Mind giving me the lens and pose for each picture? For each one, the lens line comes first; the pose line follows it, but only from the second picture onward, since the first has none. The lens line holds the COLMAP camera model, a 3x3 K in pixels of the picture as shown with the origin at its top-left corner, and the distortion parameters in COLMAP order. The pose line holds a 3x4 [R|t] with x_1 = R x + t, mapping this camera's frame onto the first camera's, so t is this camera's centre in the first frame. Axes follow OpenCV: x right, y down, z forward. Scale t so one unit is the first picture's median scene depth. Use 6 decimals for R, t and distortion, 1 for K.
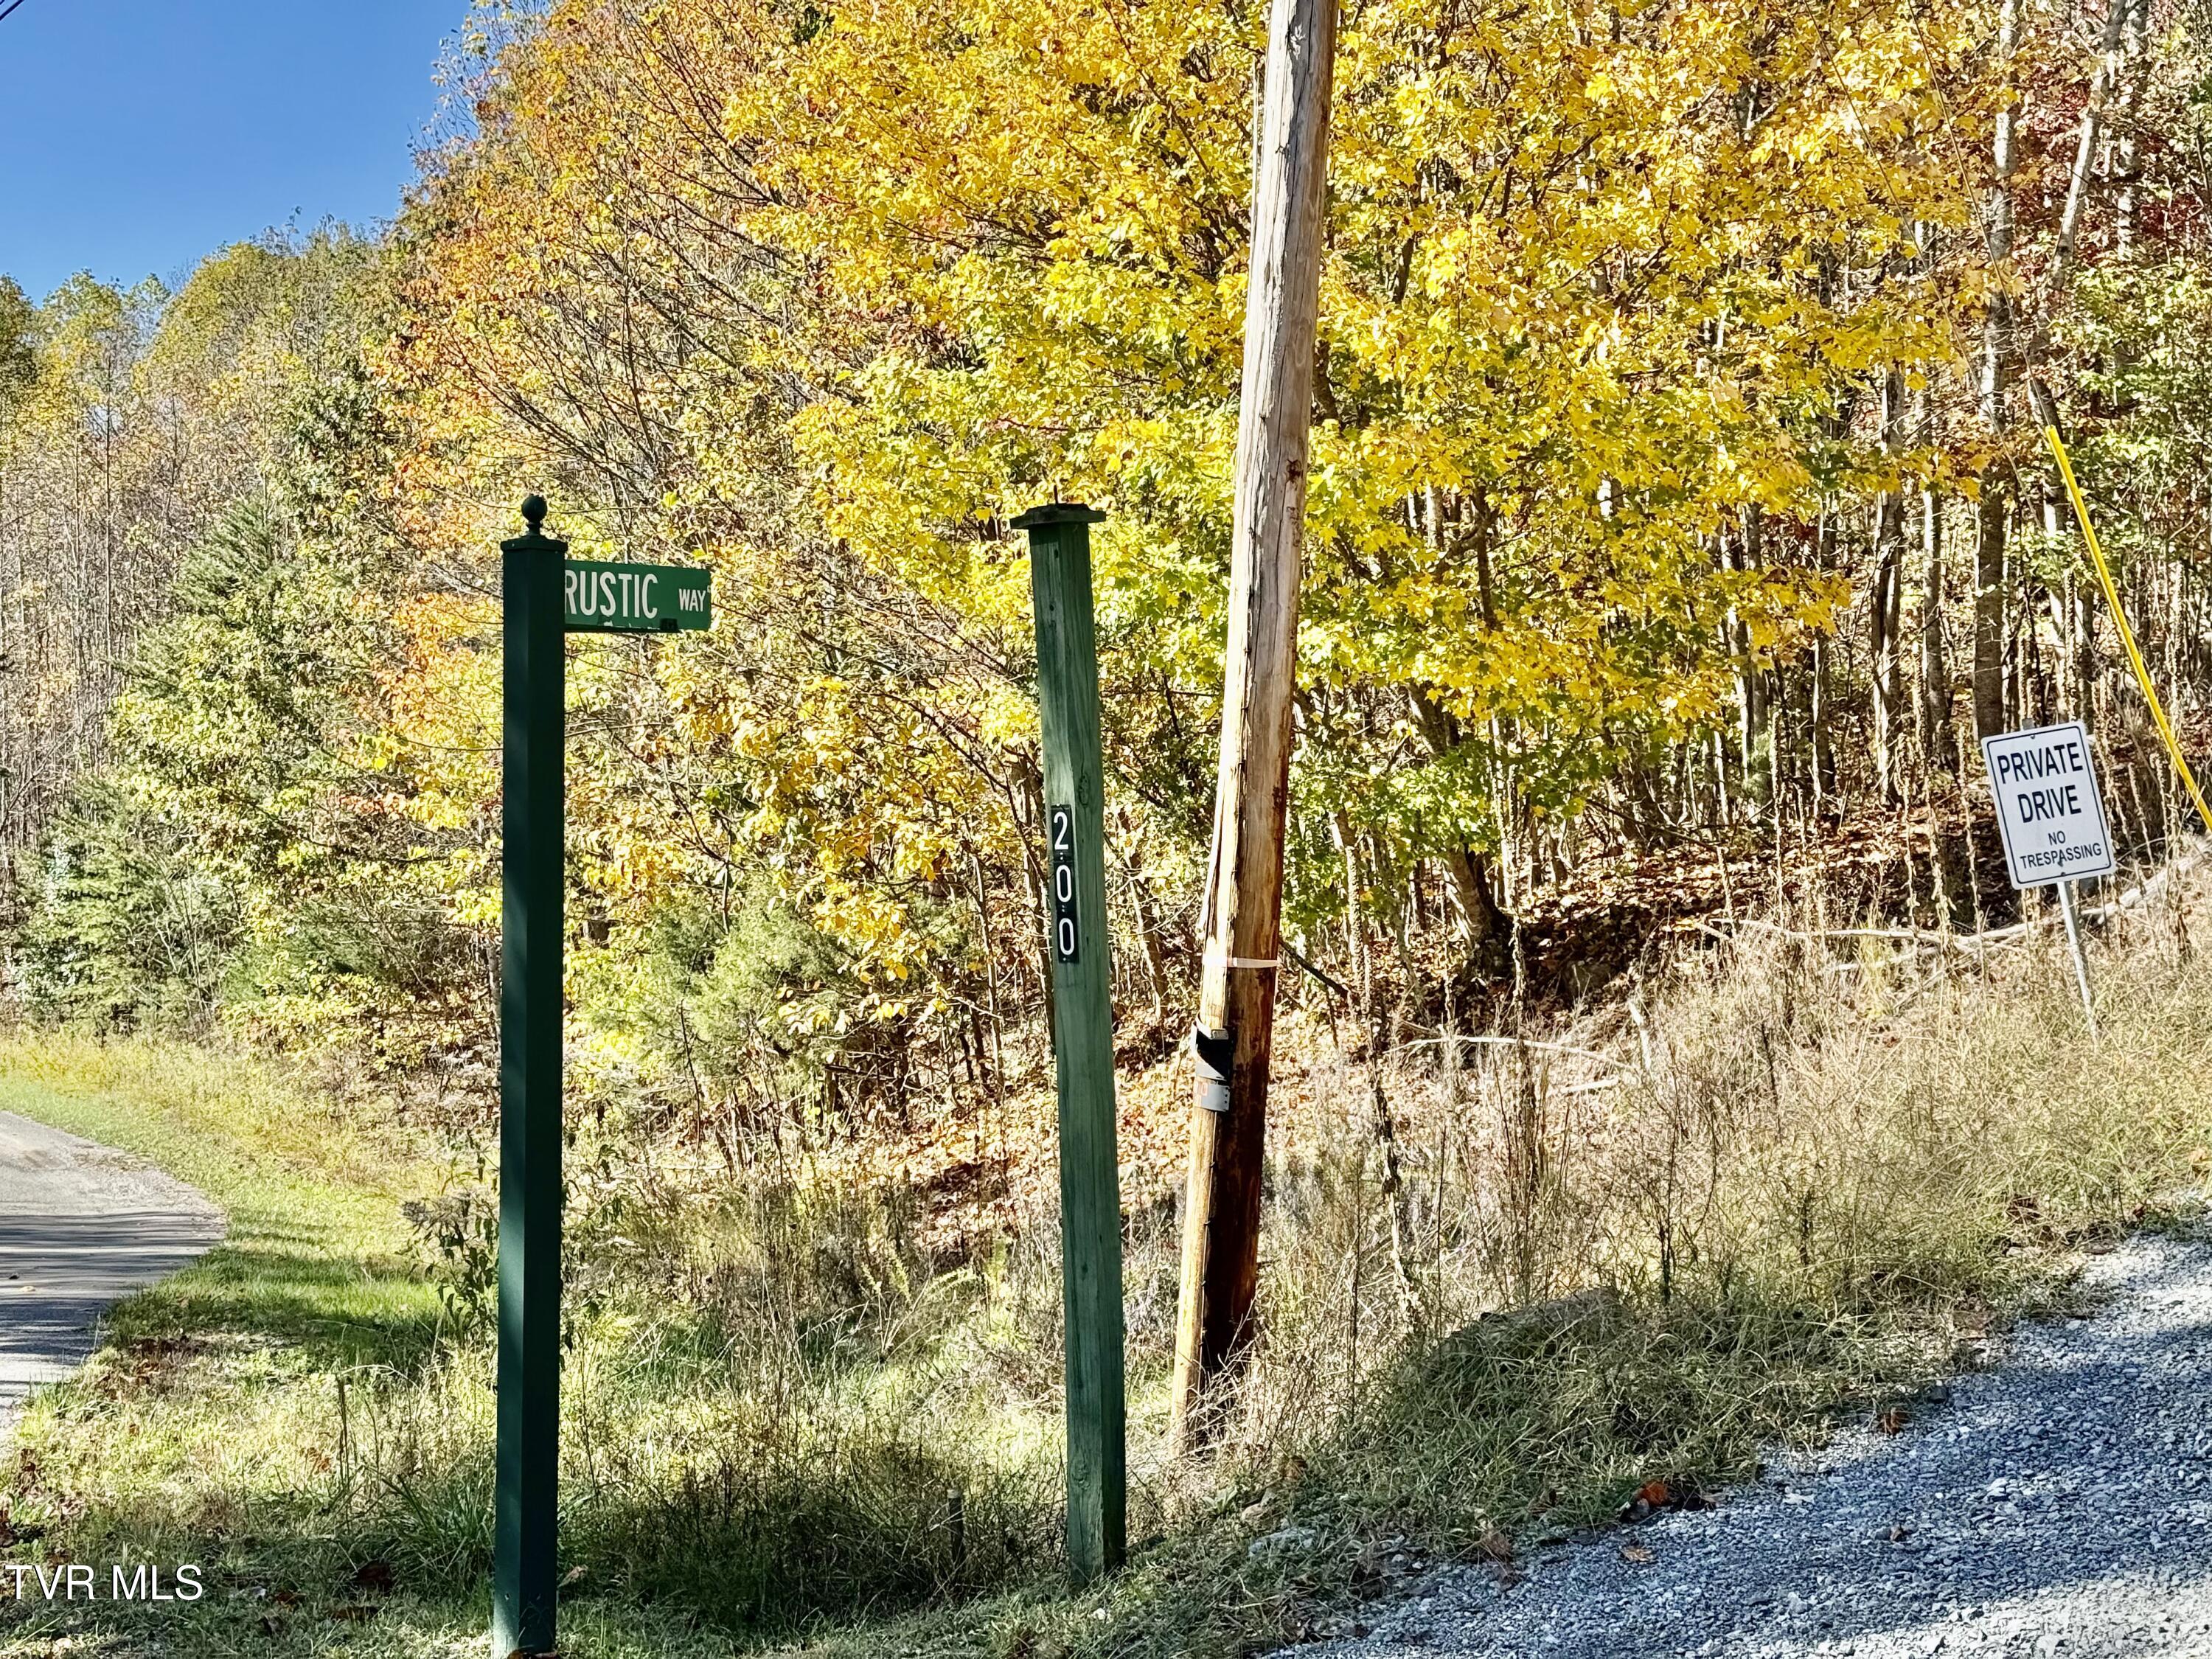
lens RADIAL K [[3081.9, 0, 1108.1], [0, 3081.9, 829.0], [0, 0, 1]] dist [0.051913, 0.000000]
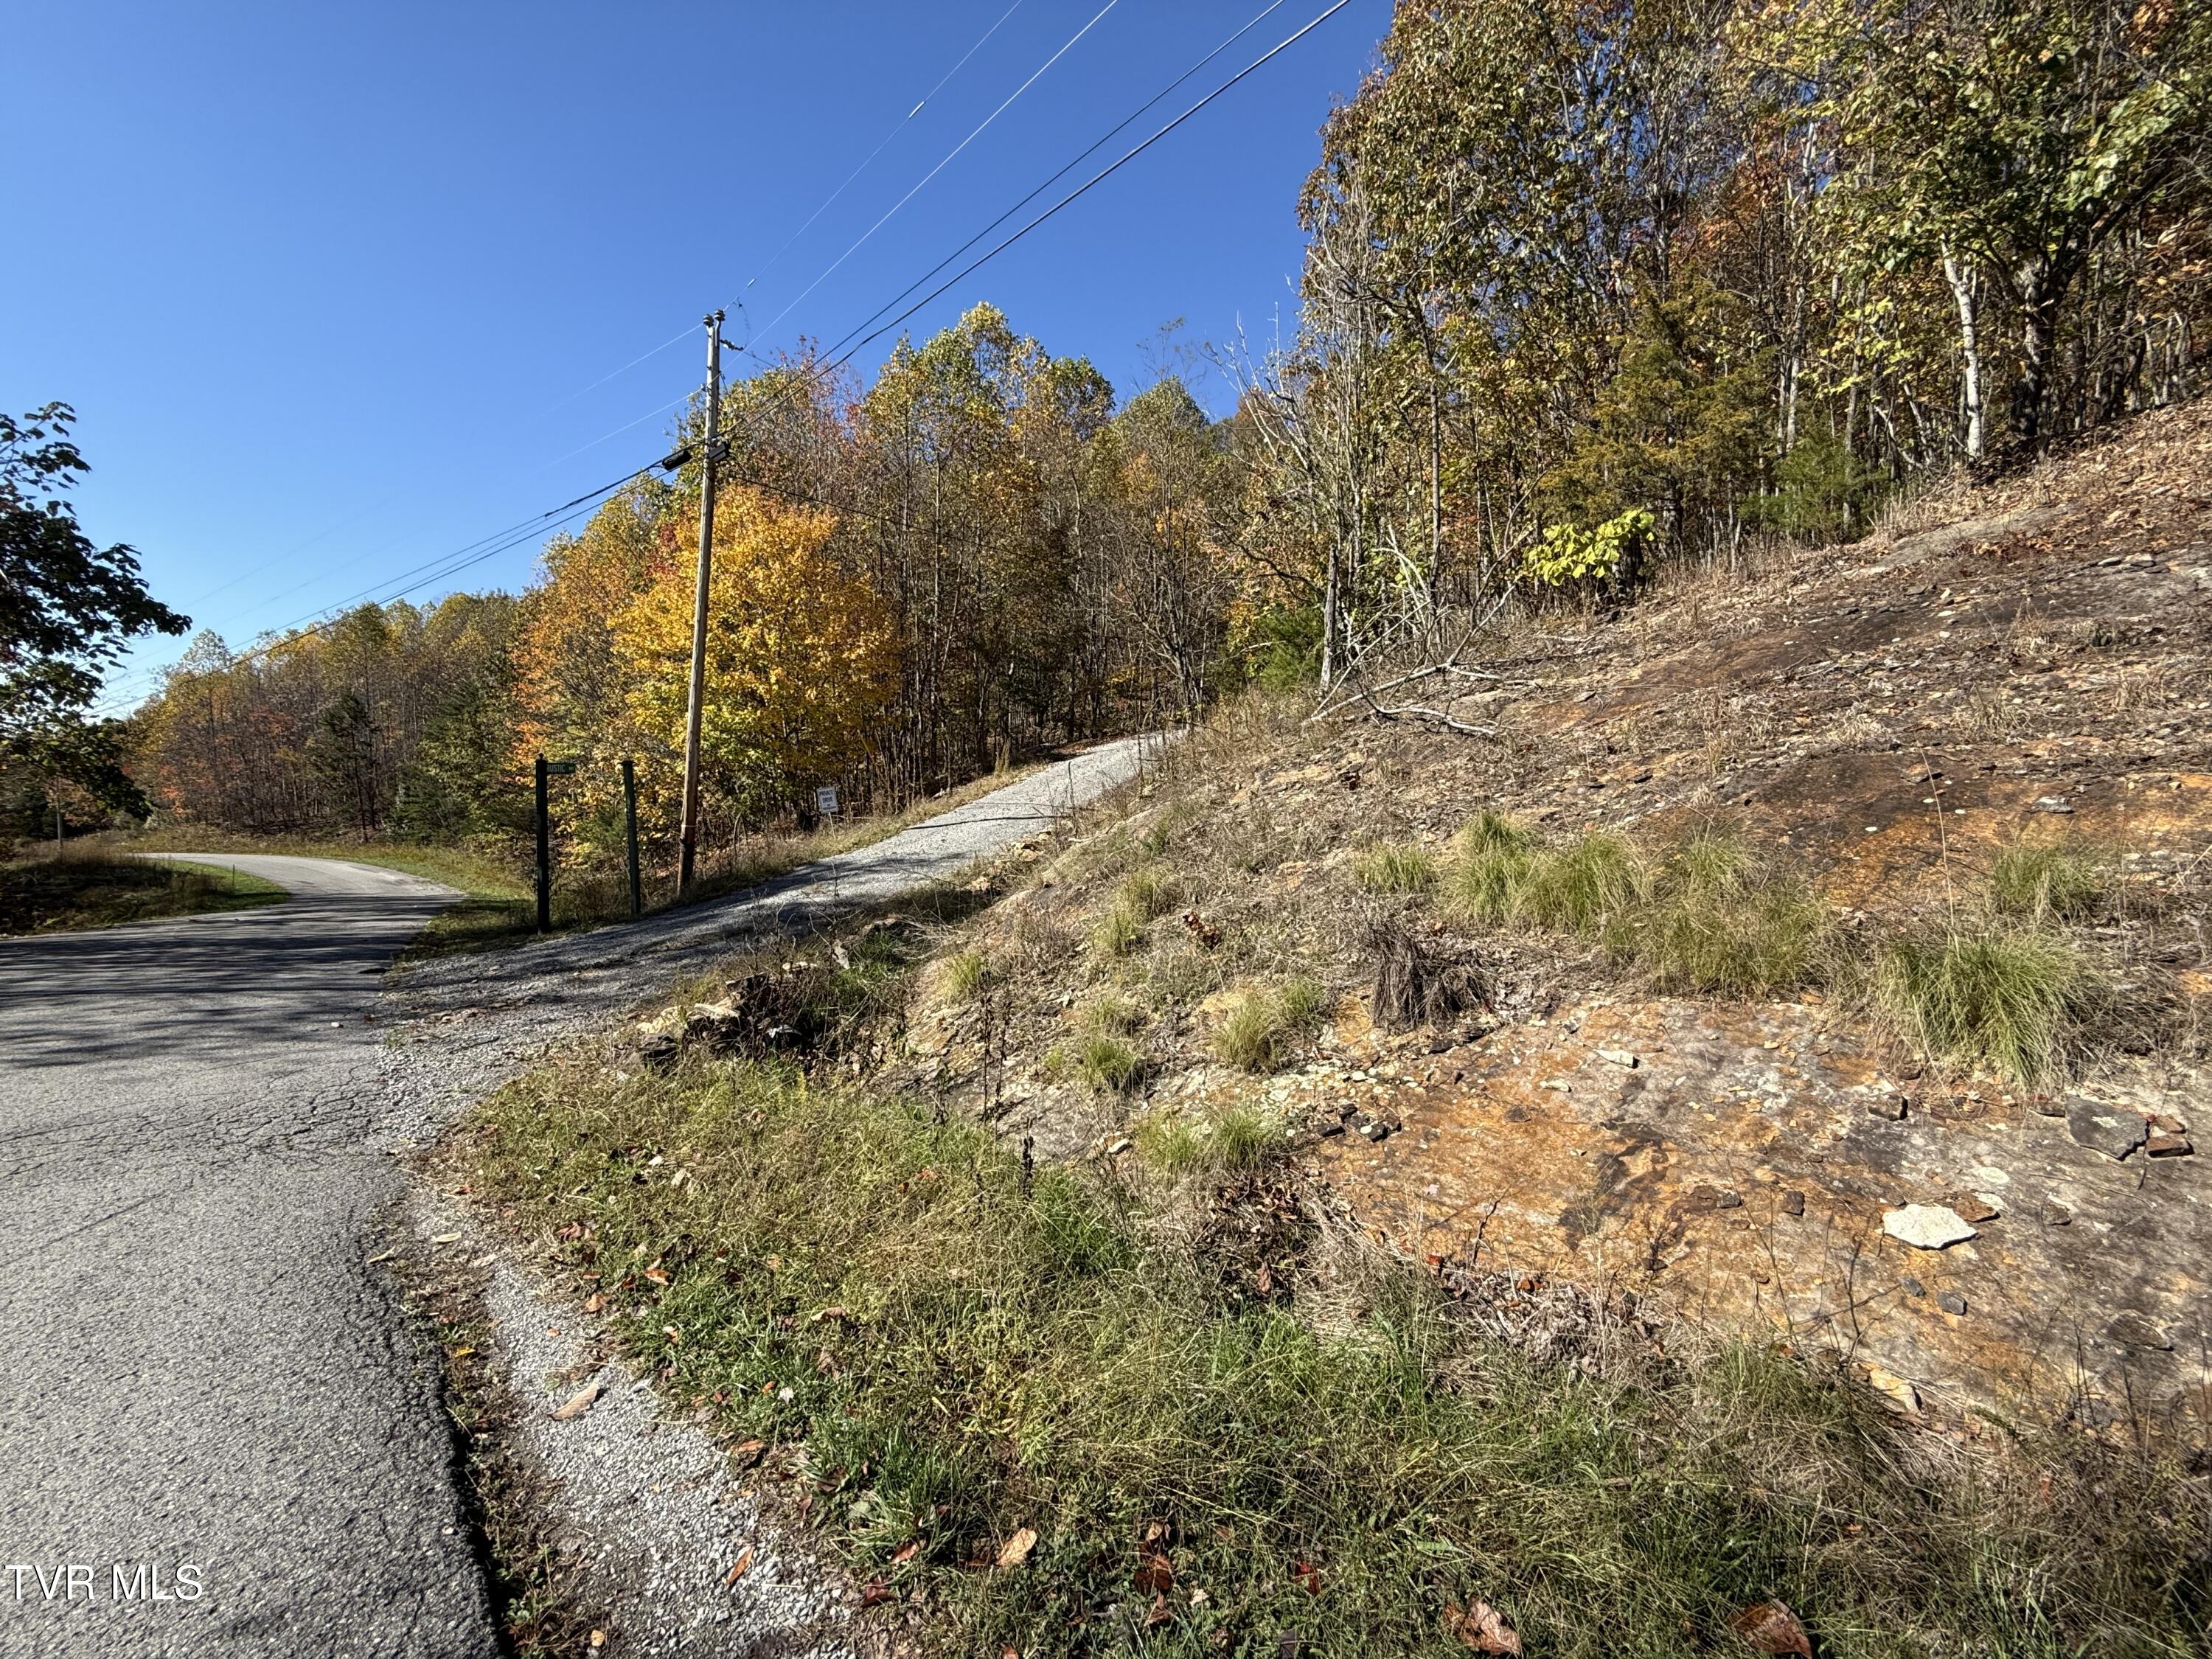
lens RADIAL K [[889.2, 0, 1088.8], [0, 889.2, 835.4], [0, 0, 1]] dist [0.001748, -0.000231]
pose [[0.942445, -0.007278, 0.334282, 0.037592], [-0.012464, 0.998303, 0.056875, -0.008158], [-0.334129, -0.057768, 0.940755, -0.159456]]
